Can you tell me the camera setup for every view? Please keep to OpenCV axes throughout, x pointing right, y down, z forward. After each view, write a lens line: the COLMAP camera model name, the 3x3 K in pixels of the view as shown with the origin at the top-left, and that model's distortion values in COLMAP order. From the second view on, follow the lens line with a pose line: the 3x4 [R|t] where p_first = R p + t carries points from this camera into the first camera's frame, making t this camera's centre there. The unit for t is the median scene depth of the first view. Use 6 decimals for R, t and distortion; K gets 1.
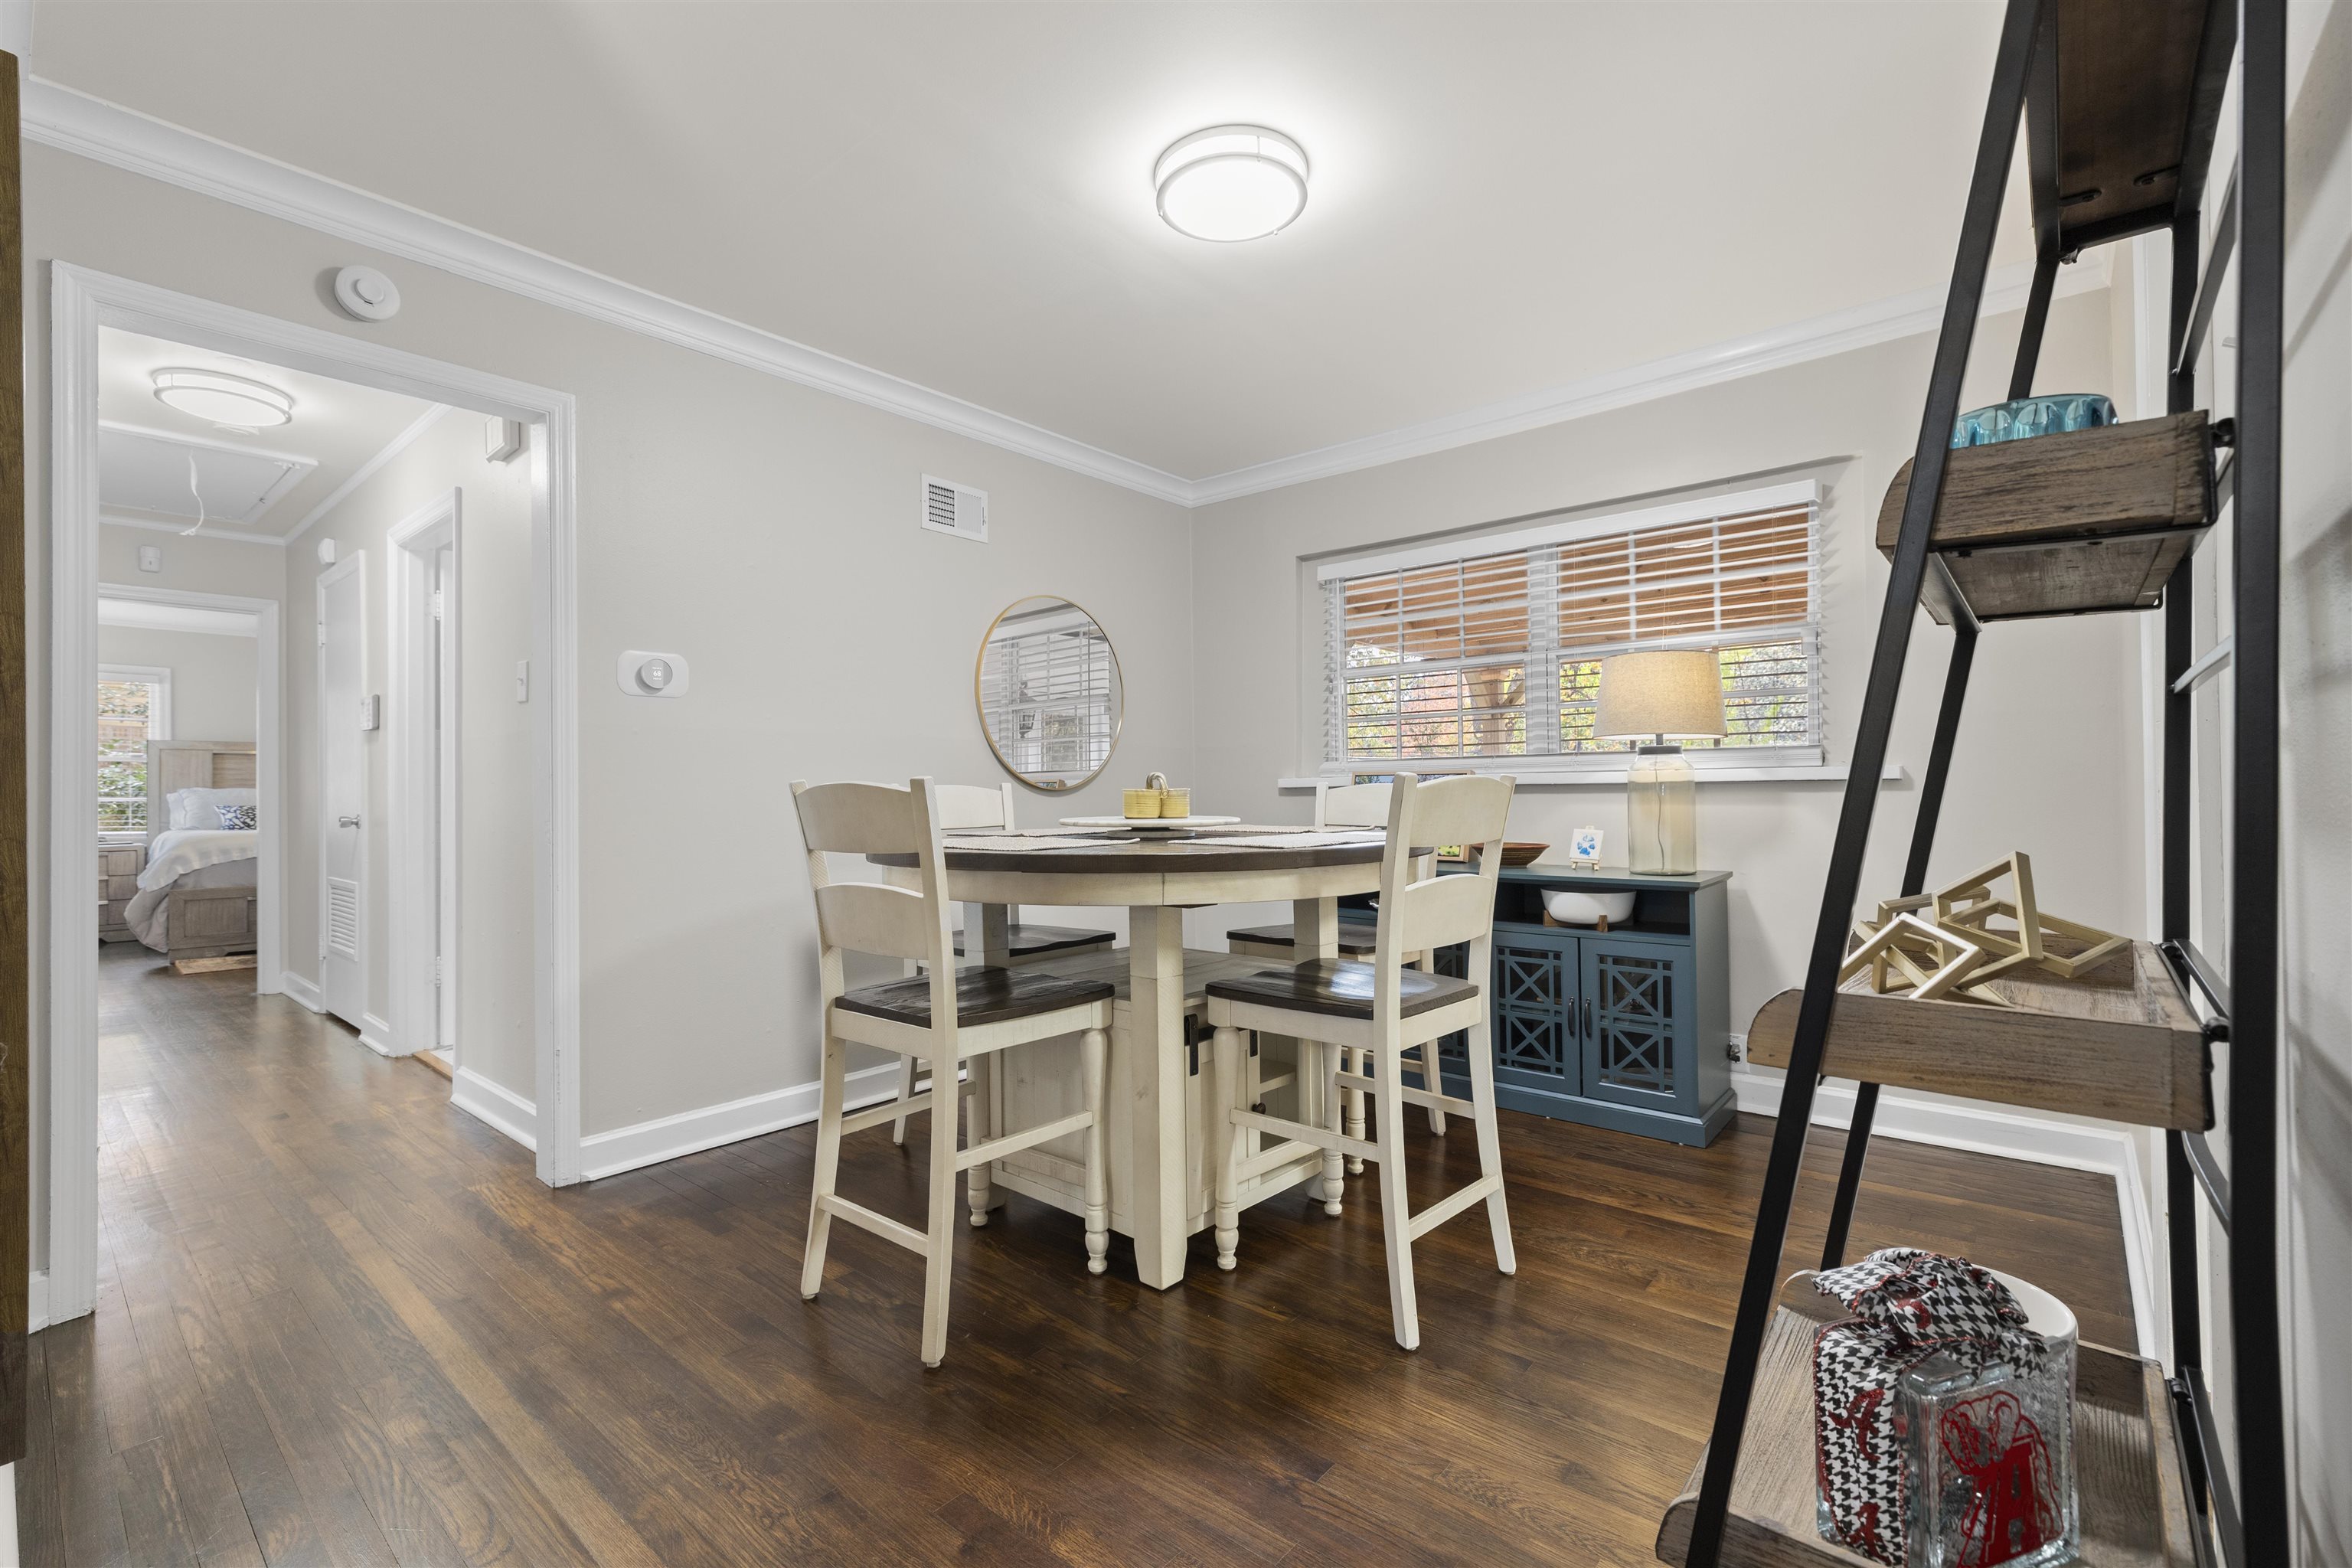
lens RADIAL K [[1021.2, 0, 1176.0], [0, 1021.2, 784.0], [0, 0, 1]] dist [-0.000188, -0.000076]
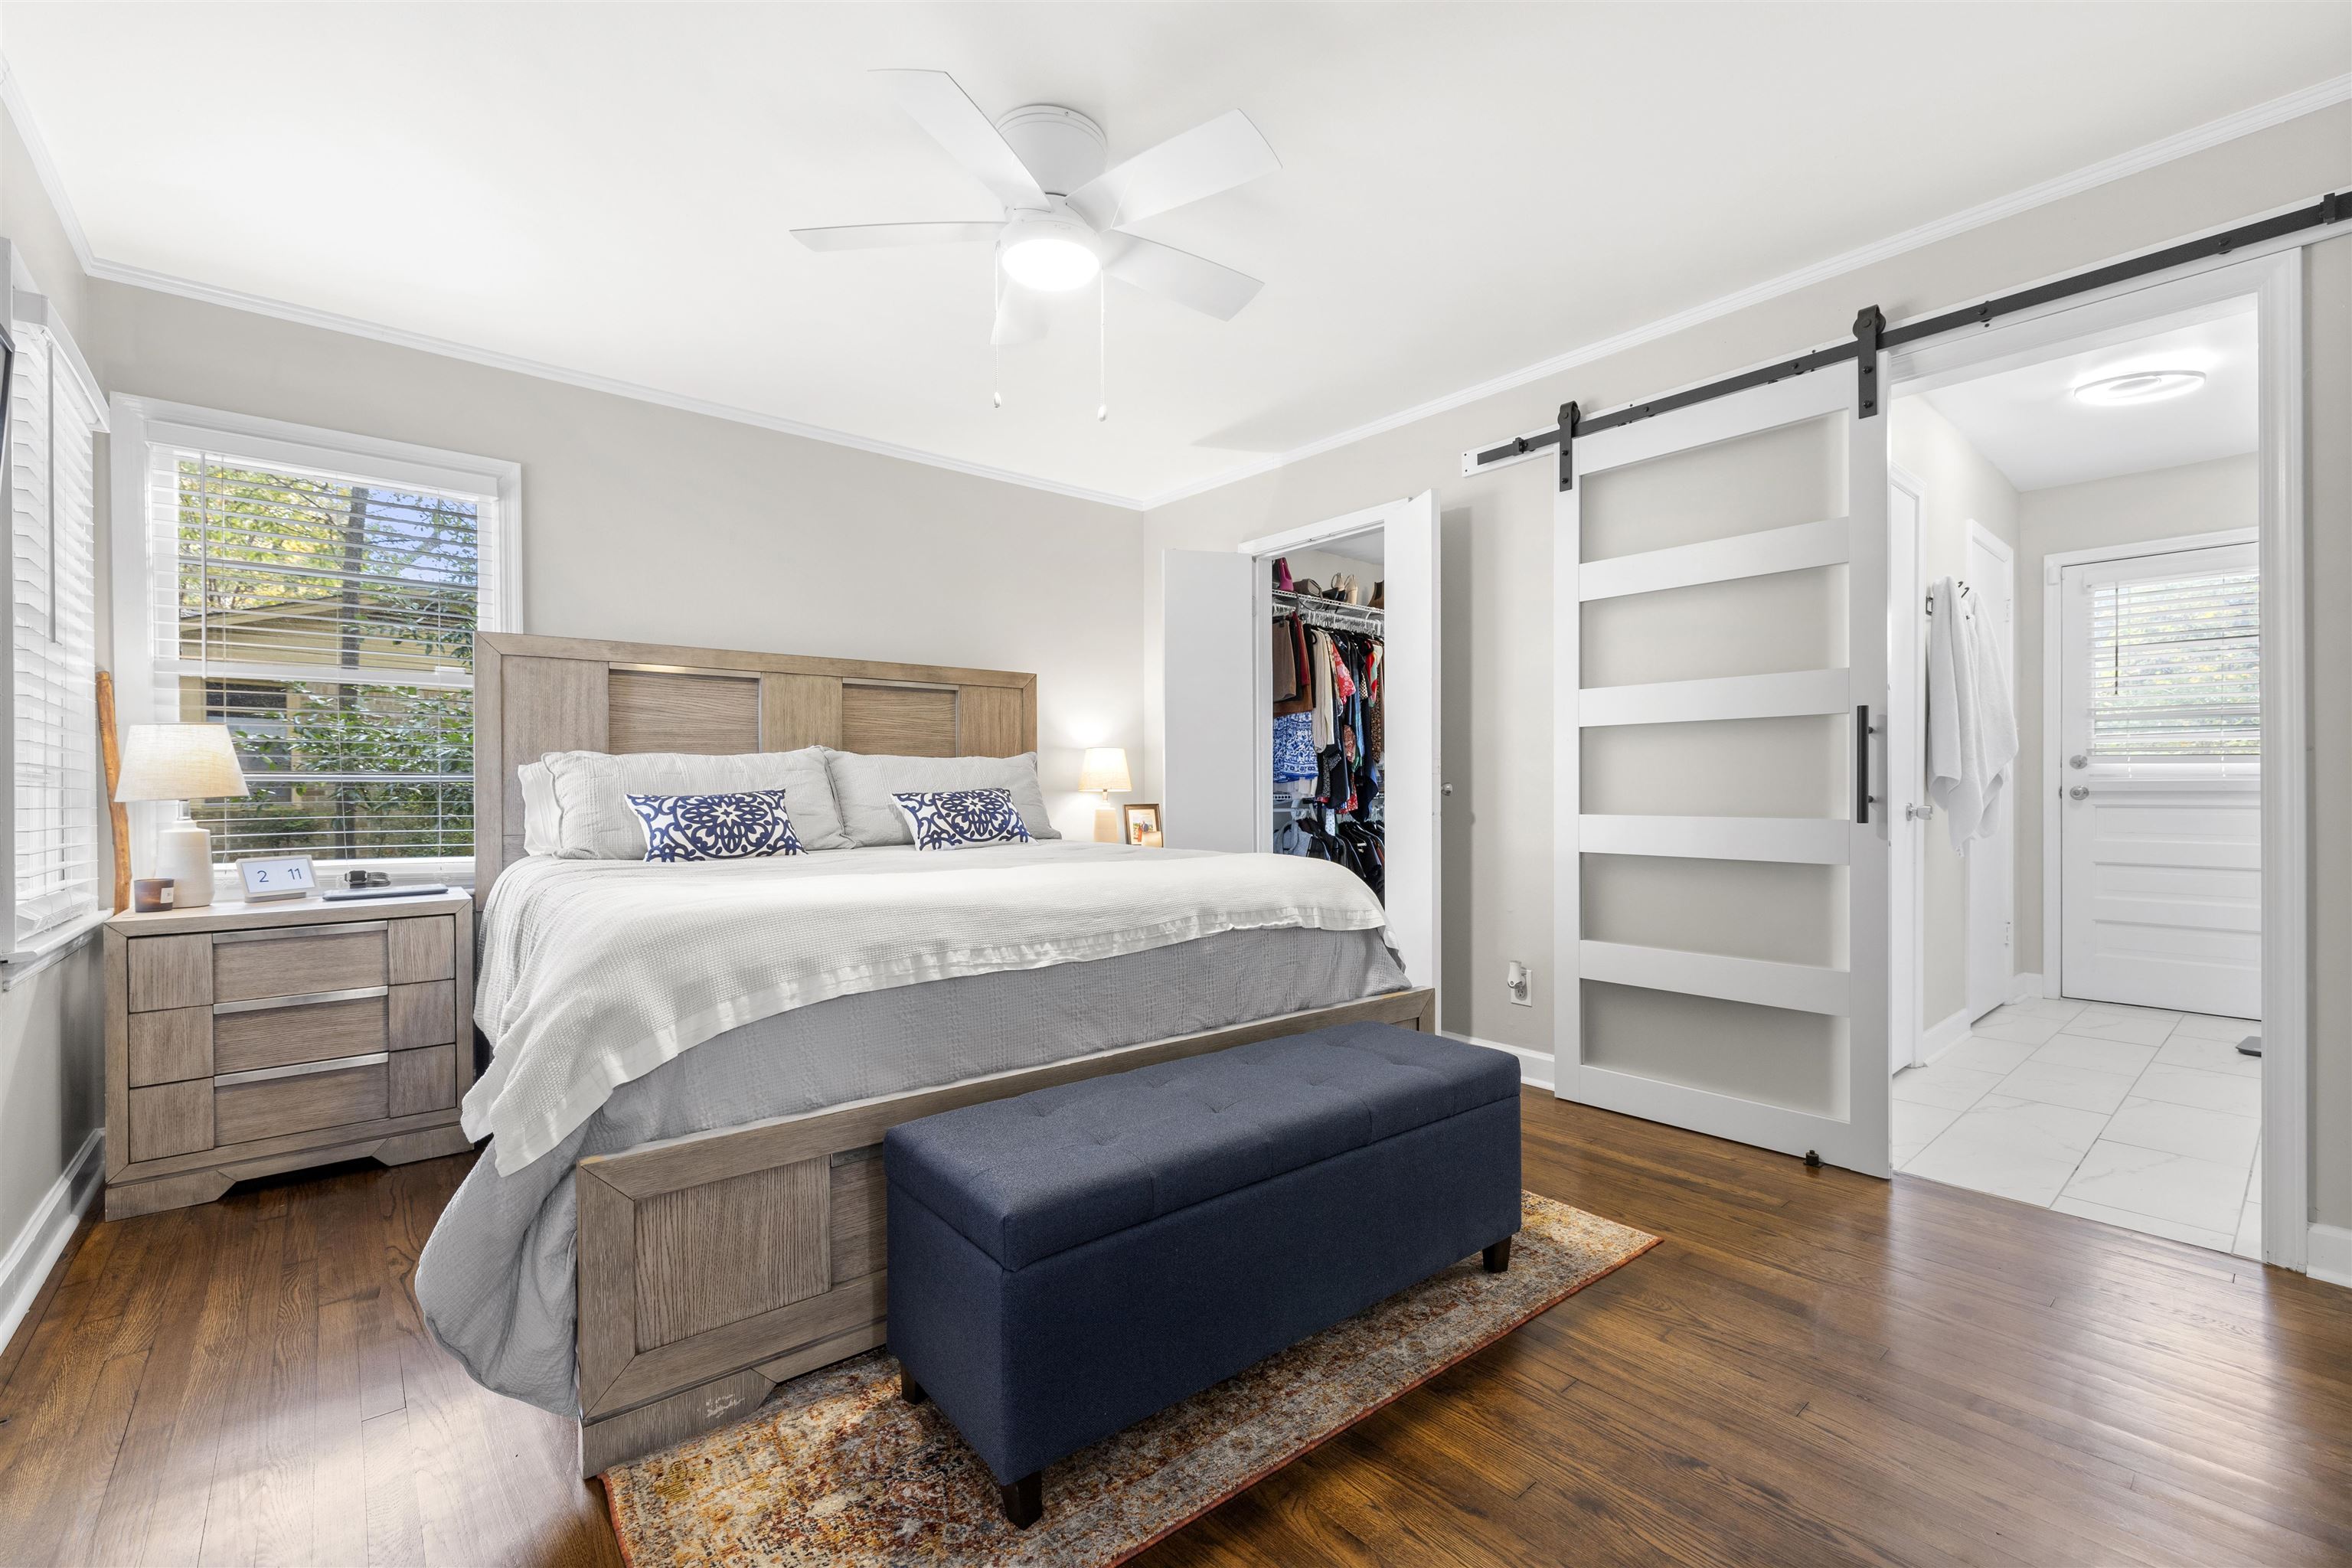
lens RADIAL K [[1021.2, 0, 1176.0], [0, 1021.2, 784.0], [0, 0, 1]] dist [-0.000188, -0.000076]
pose [[0.985024, 0.007350, -0.172260, -0.675980], [-0.004970, 0.999886, 0.014243, 0.010217], [0.172345, -0.013173, 0.984948, 0.660582]]
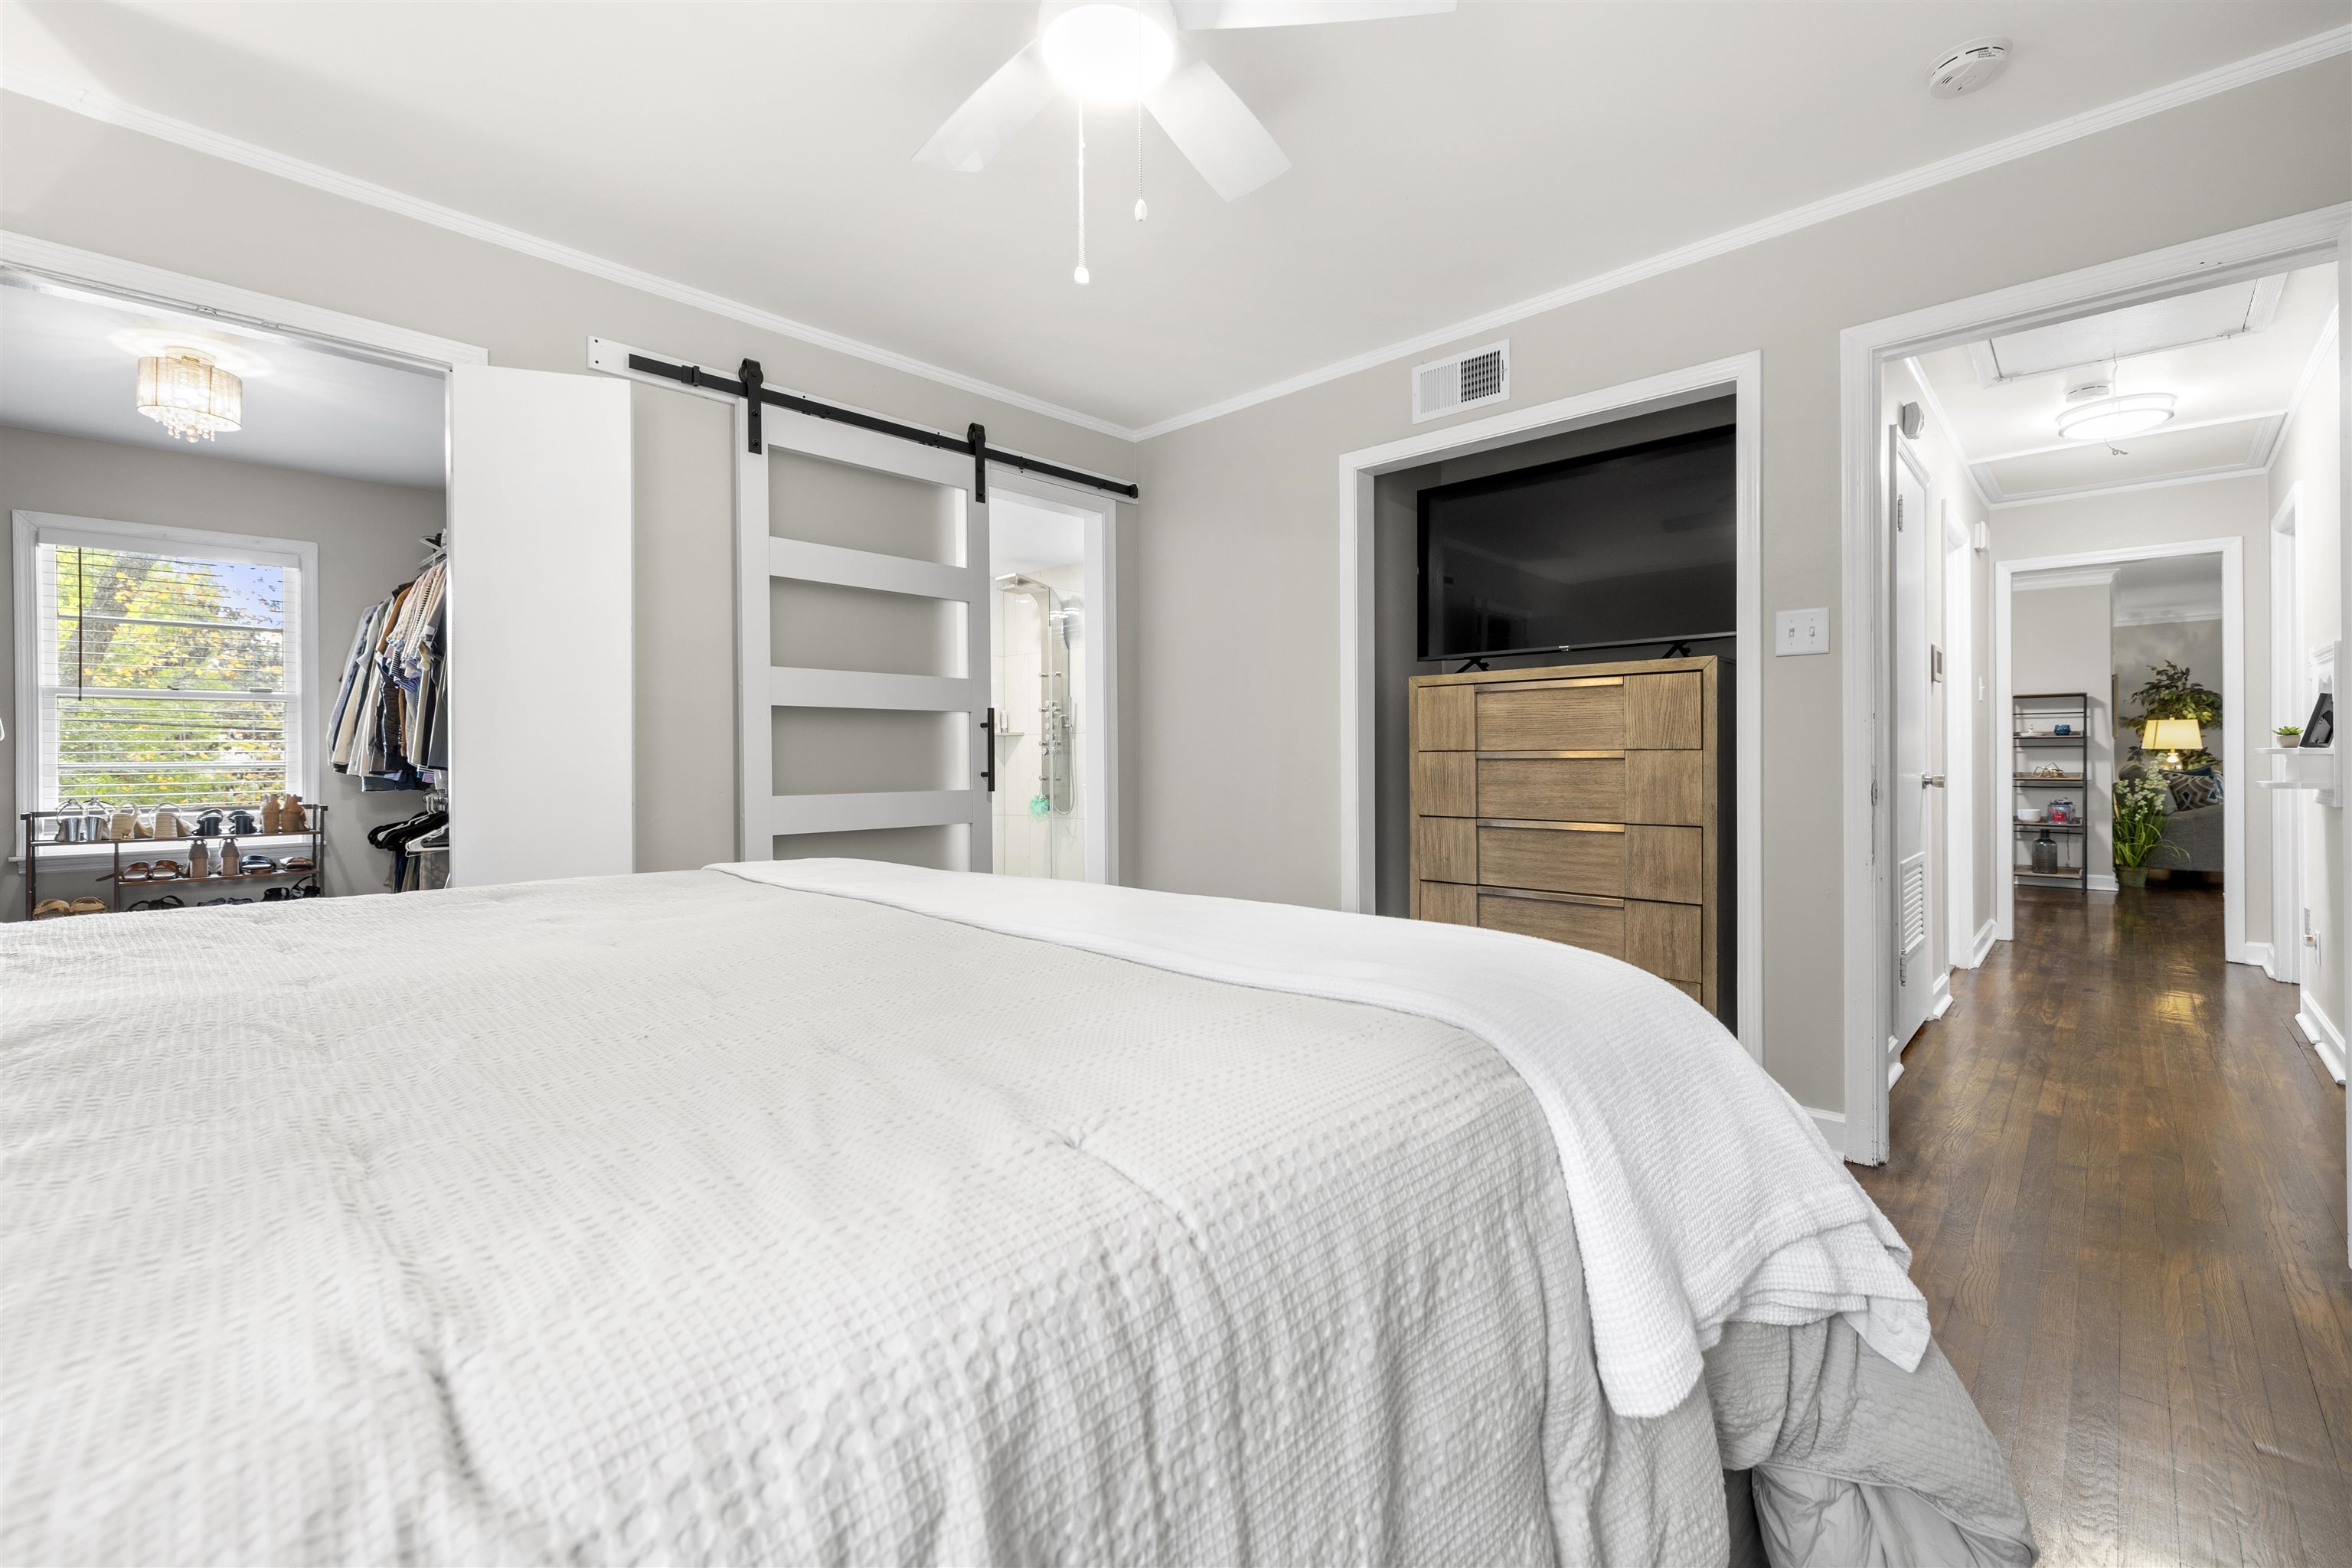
lens RADIAL K [[1021.2, 0, 1176.0], [0, 1021.2, 784.0], [0, 0, 1]] dist [-0.000188, -0.000076]
pose [[0.046818, -0.003902, 0.998896, -1.124647], [-0.002758, 0.999988, 0.004035, 0.024975], [-0.998900, -0.002944, 0.046807, 1.050404]]
